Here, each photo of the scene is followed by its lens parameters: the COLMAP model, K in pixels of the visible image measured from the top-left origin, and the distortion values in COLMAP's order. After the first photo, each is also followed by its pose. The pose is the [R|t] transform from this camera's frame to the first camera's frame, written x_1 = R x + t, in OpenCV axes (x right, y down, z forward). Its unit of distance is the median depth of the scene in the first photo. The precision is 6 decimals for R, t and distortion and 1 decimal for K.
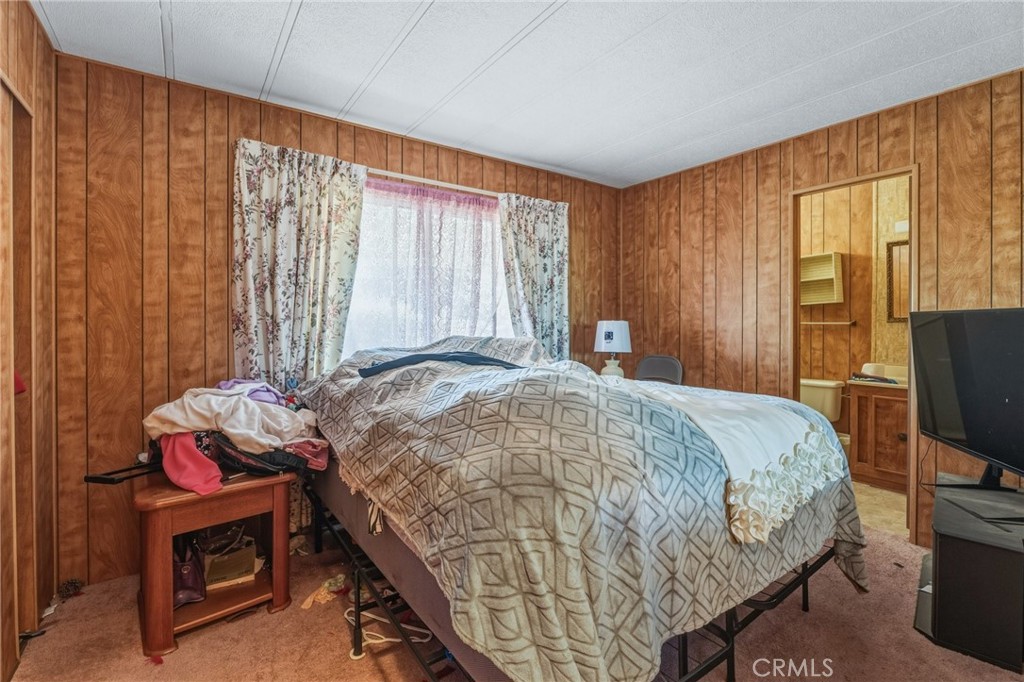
lens RADIAL K [[459.9, 0, 509.8], [0, 459.9, 328.4], [0, 0, 1]] dist [-0.007016, -0.000335]
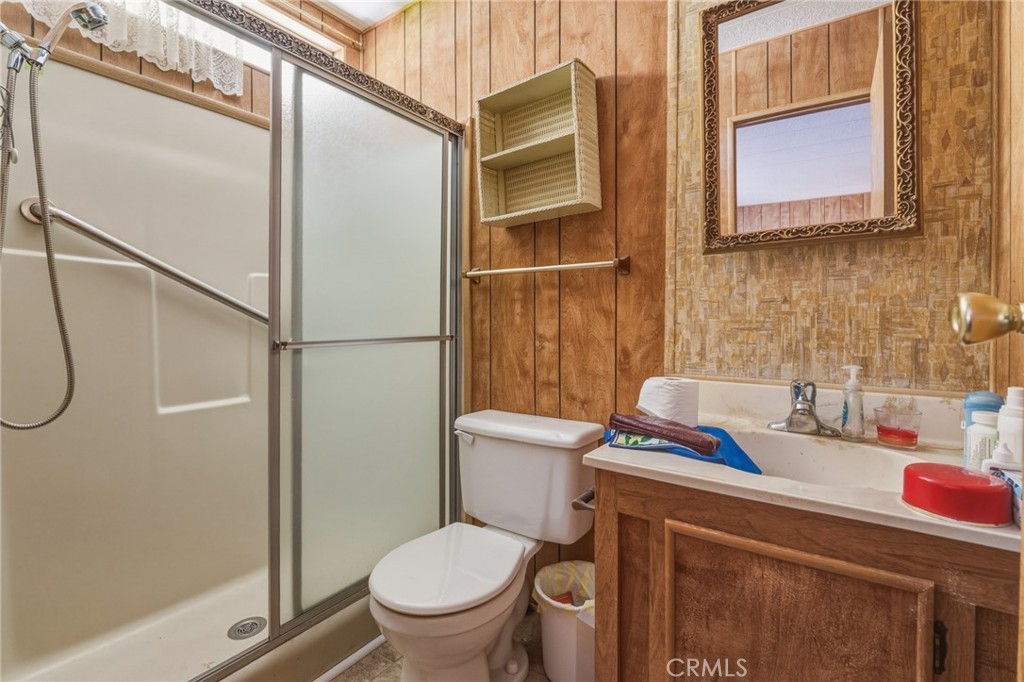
lens RADIAL K [[459.9, 0, 509.8], [0, 459.9, 328.4], [0, 0, 1]] dist [-0.007016, -0.000335]
pose [[0.945991, -0.003931, 0.324168, 0.551341], [0.002647, 0.999987, 0.004403, 0.038033], [-0.324181, -0.003308, 0.945989, 0.690546]]
